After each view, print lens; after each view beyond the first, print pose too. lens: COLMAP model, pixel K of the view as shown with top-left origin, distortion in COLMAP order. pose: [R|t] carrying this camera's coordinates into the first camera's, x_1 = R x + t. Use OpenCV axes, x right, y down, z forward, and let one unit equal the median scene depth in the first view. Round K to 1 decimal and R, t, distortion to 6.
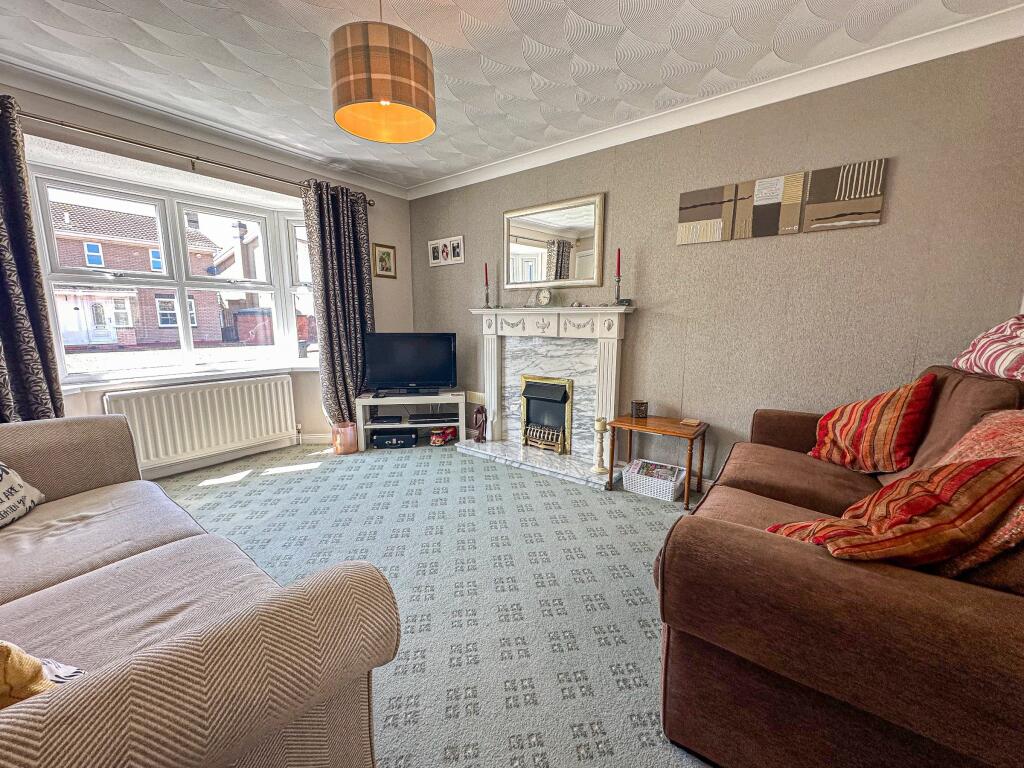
lens RADIAL K [[411.8, 0, 512.0], [0, 411.8, 384.0], [0, 0, 1]] dist [0.000771, 0.000322]
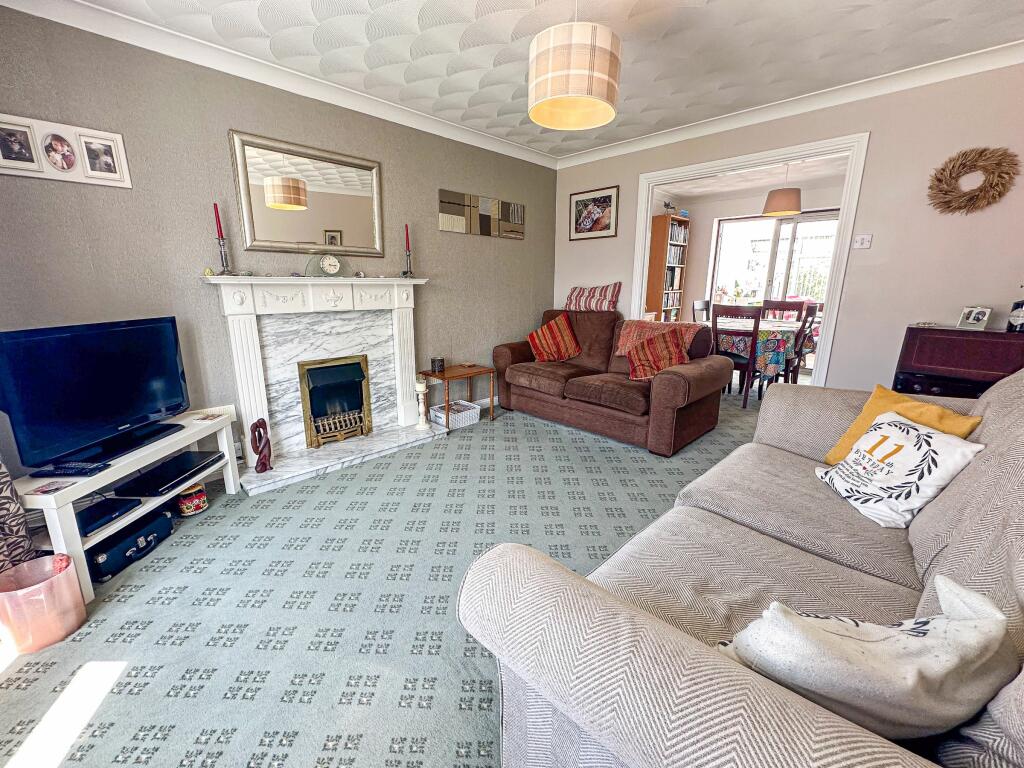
lens RADIAL K [[411.8, 0, 512.0], [0, 411.8, 384.0], [0, 0, 1]] dist [0.000771, 0.000322]
pose [[0.144423, -0.231994, 0.961936, -0.718098], [0.152242, 0.965763, 0.210059, -0.090311], [-0.977734, 0.116110, 0.174798, 0.494675]]
